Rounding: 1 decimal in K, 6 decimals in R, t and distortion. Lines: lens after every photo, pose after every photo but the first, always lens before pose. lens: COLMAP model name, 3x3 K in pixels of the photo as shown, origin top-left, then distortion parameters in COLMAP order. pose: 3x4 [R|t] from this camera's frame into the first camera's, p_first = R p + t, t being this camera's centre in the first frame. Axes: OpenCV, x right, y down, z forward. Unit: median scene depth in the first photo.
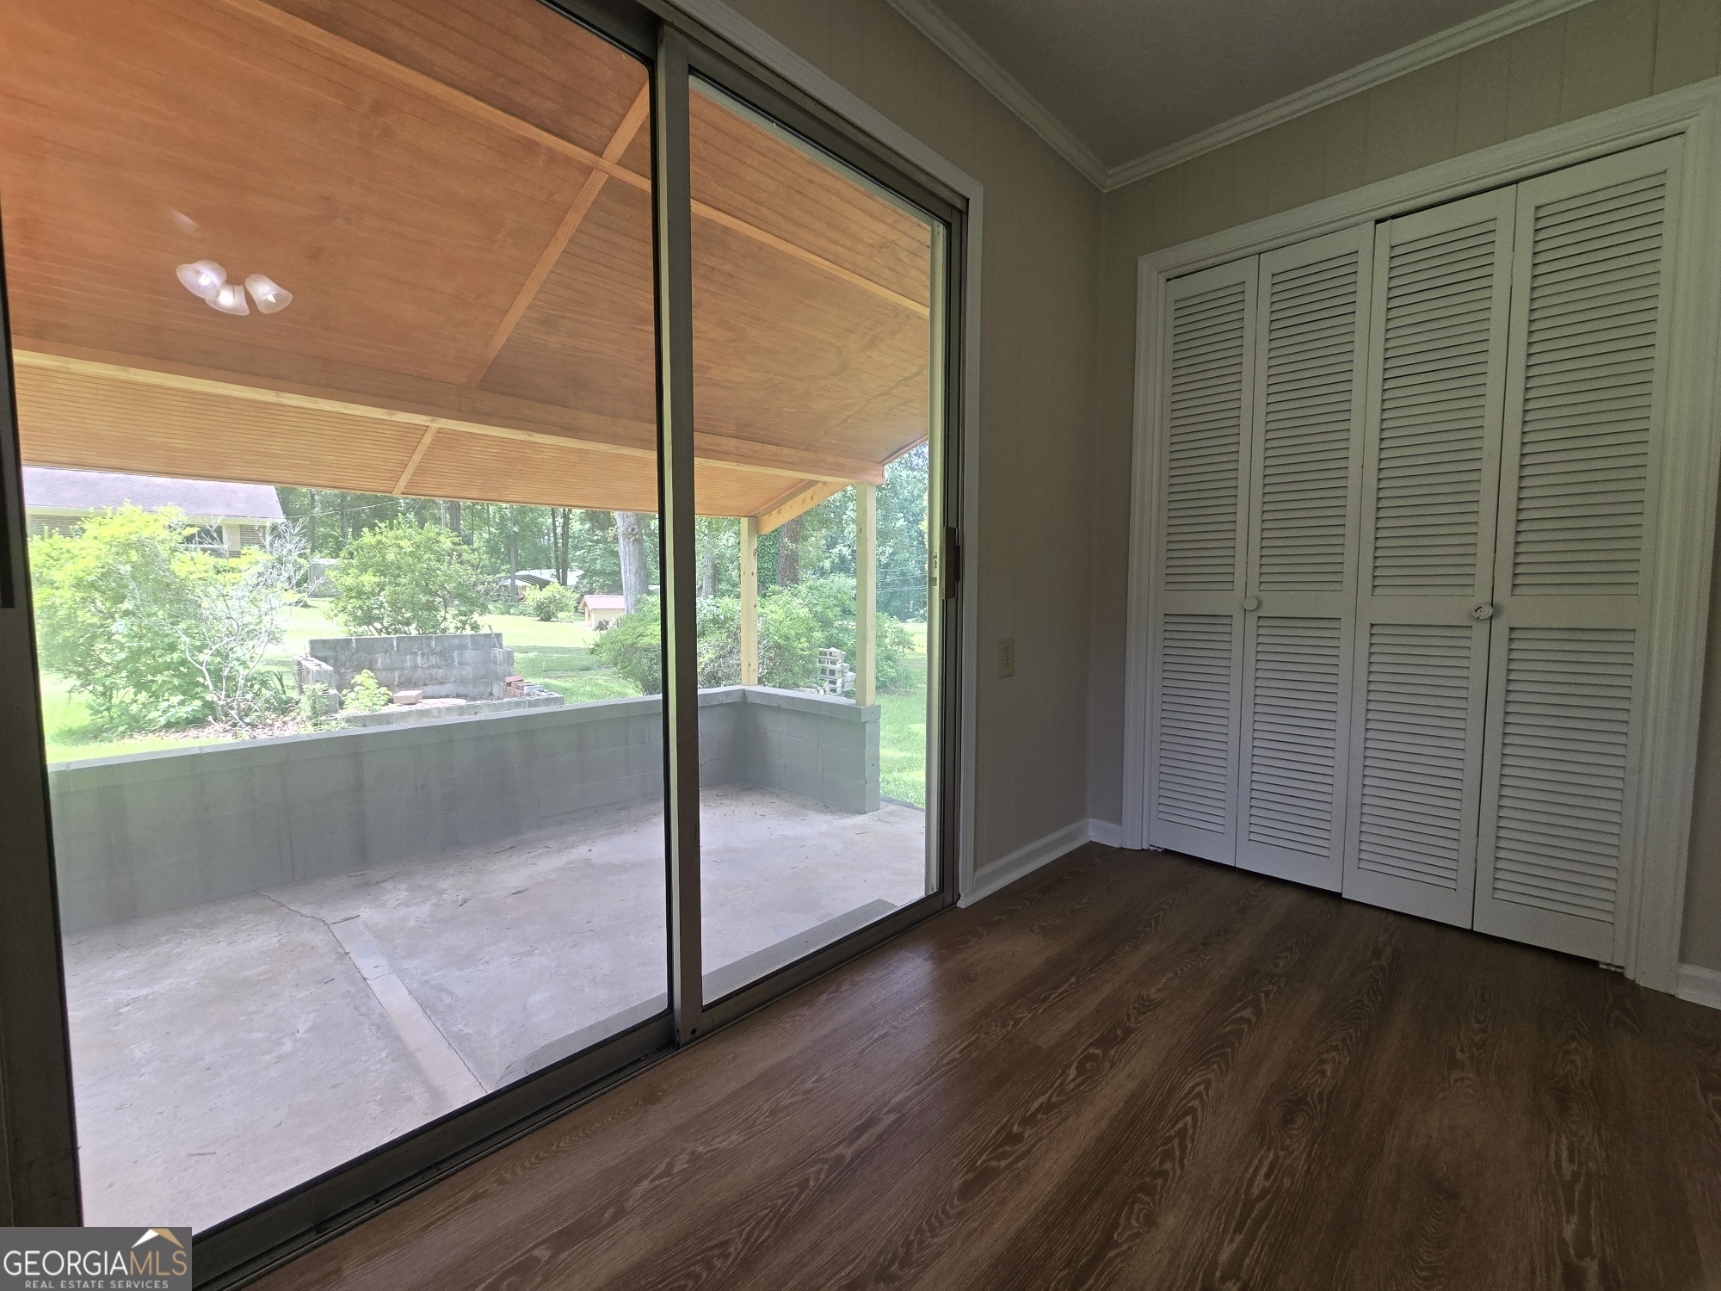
lens RADIAL K [[707.8, 0, 862.4], [0, 707.8, 651.1], [0, 0, 1]] dist [-0.003420, -0.000570]
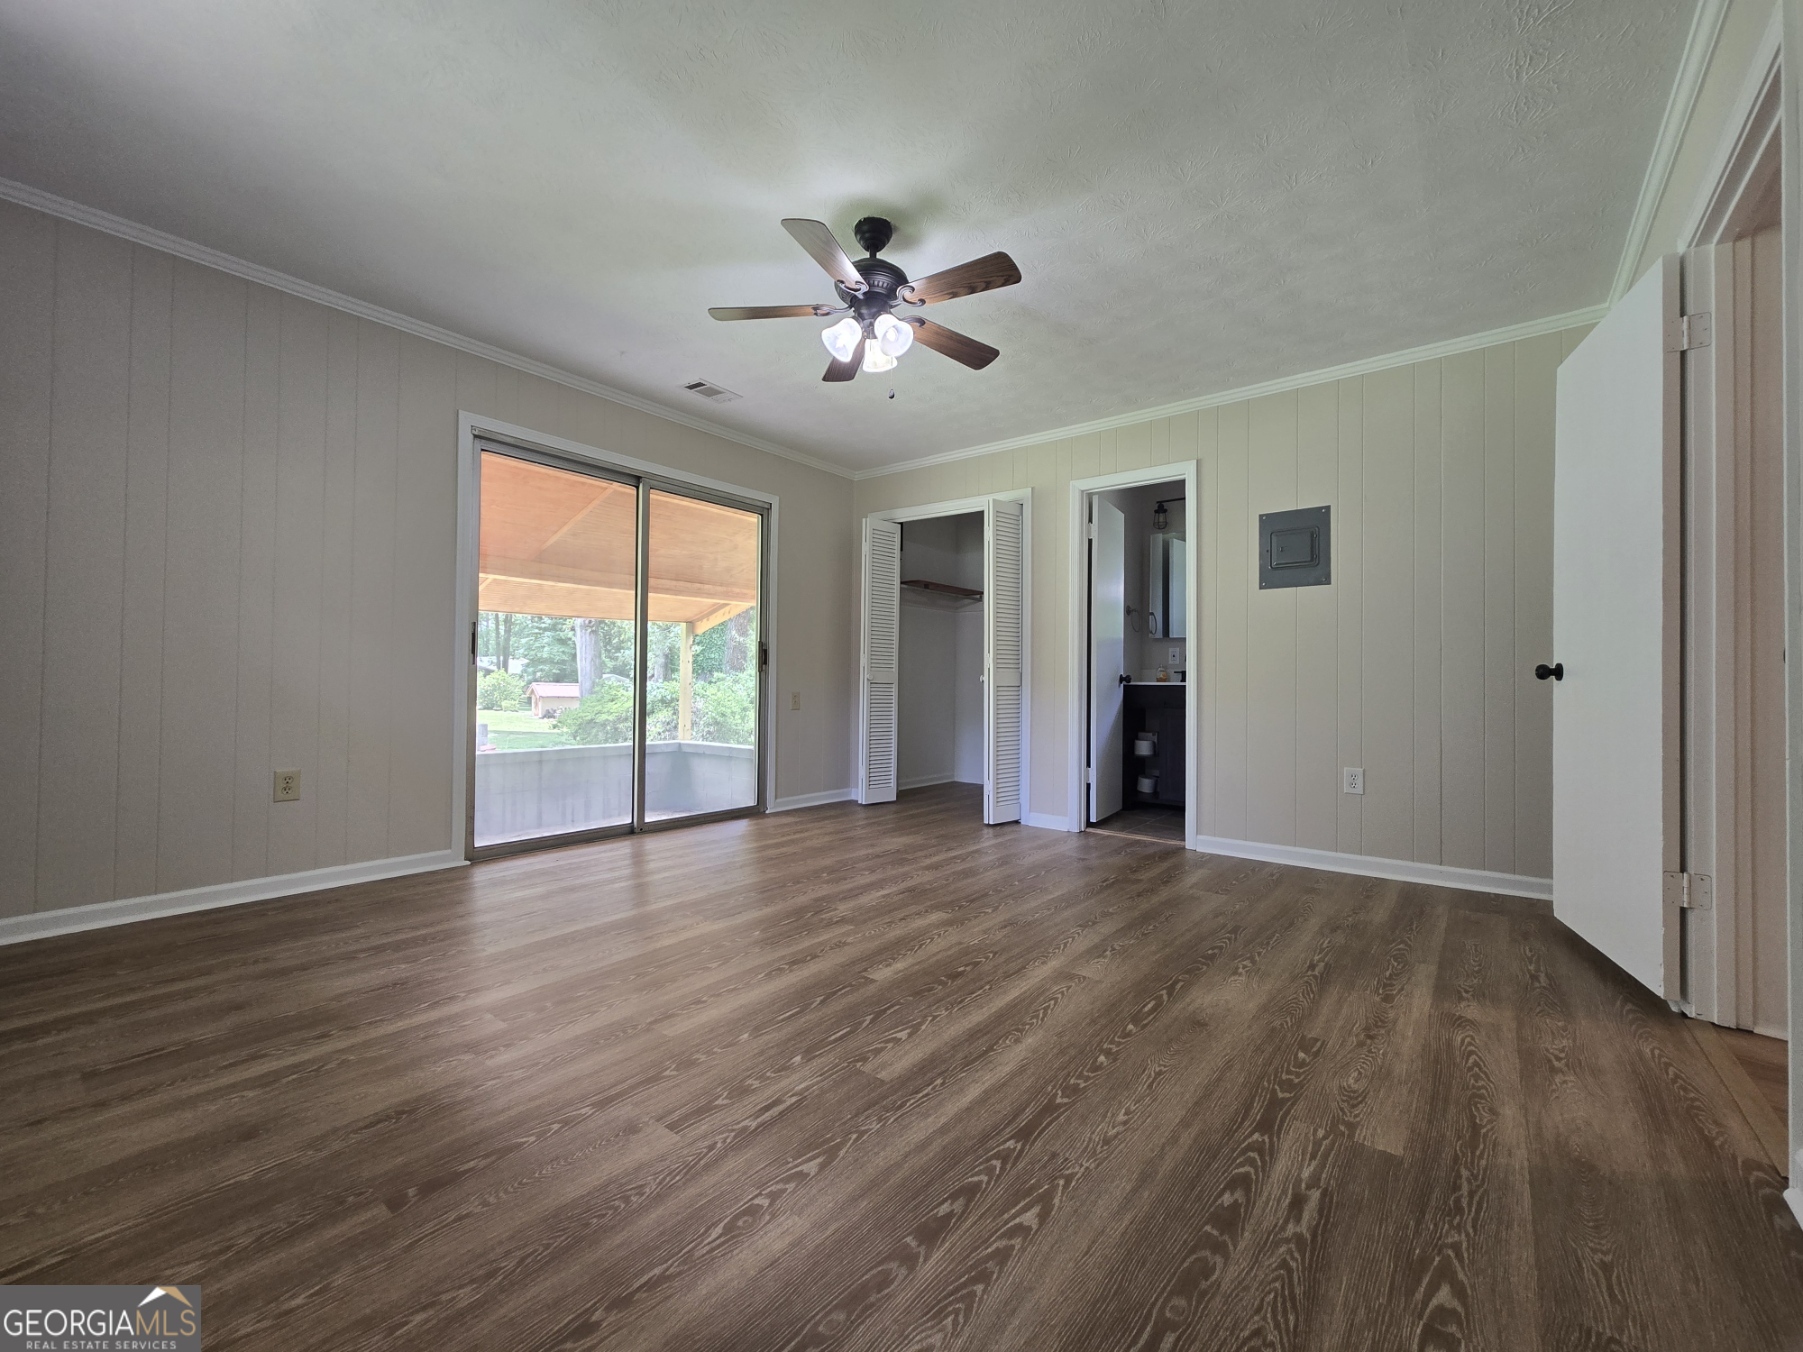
lens RADIAL K [[741.6, 0, 908.3], [0, 741.6, 670.3], [0, 0, 1]] dist [-0.003420, -0.000570]
pose [[0.994222, 0.011609, 0.106711, 0.073147], [-0.000510, 0.994634, -0.103453, 0.036341], [-0.107340, 0.102801, 0.988893, -0.303393]]
